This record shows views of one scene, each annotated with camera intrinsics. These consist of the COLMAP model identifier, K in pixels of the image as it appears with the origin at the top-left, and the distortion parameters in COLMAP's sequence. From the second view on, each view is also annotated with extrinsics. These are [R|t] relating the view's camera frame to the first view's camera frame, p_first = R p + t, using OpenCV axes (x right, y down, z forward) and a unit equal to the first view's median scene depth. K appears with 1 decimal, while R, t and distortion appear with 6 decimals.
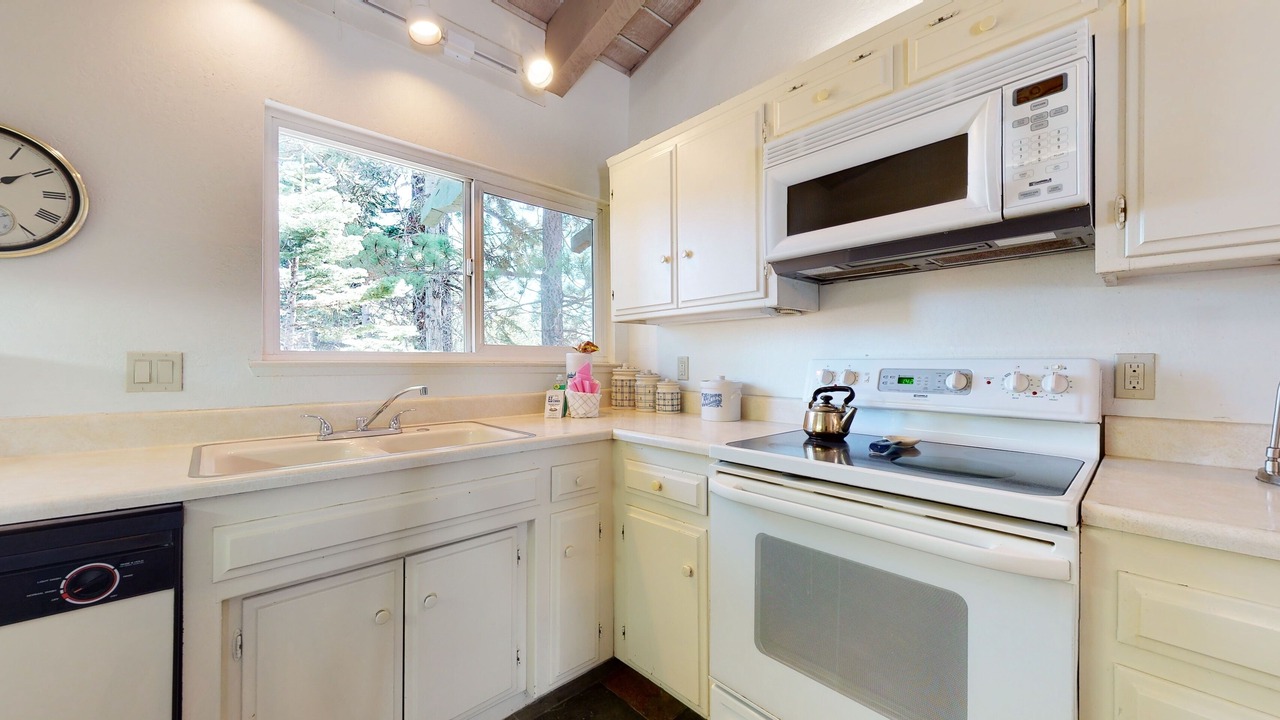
lens RADIAL K [[468.7, 0, 640.0], [0, 468.7, 361.9], [0, 0, 1]] dist [-0.000433, -0.000049]
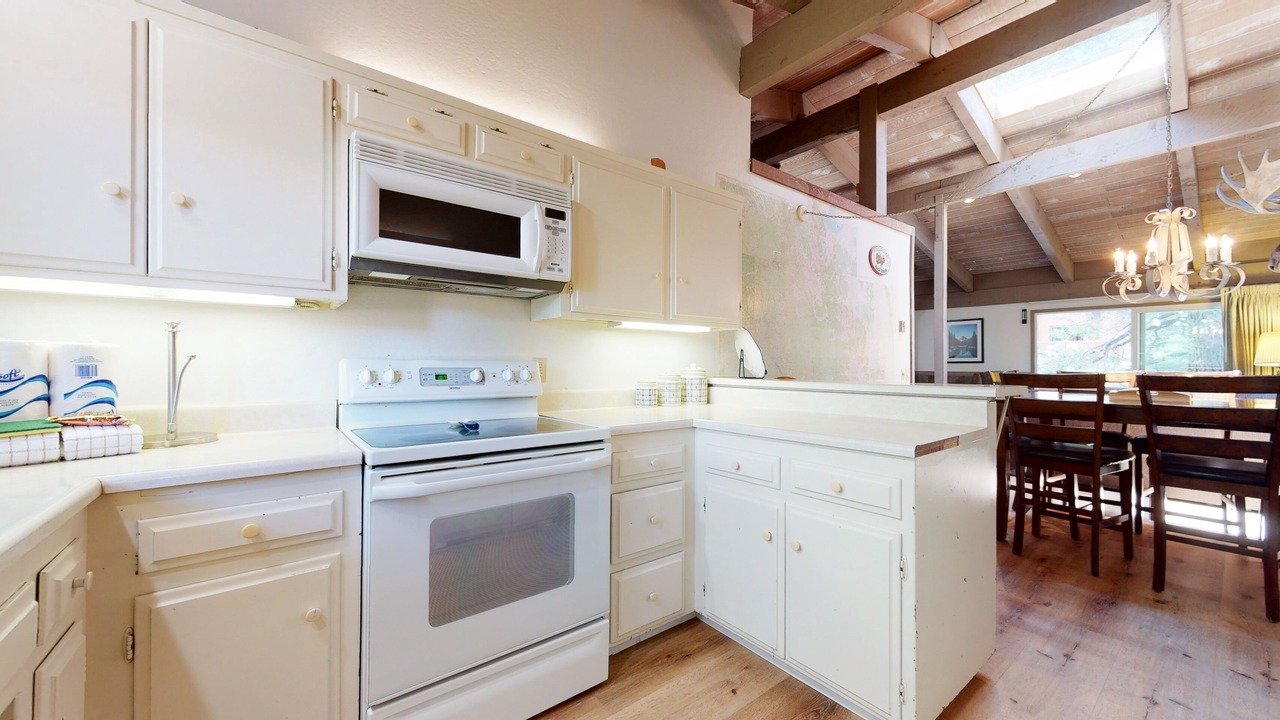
lens RADIAL K [[468.7, 0, 640.0], [0, 468.7, 361.9], [0, 0, 1]] dist [-0.000433, -0.000049]
pose [[0.094313, 0.007650, 0.995513, -0.682087], [-0.008119, 0.999943, -0.006915, 0.003614], [-0.995509, -0.007430, 0.094370, 0.365464]]
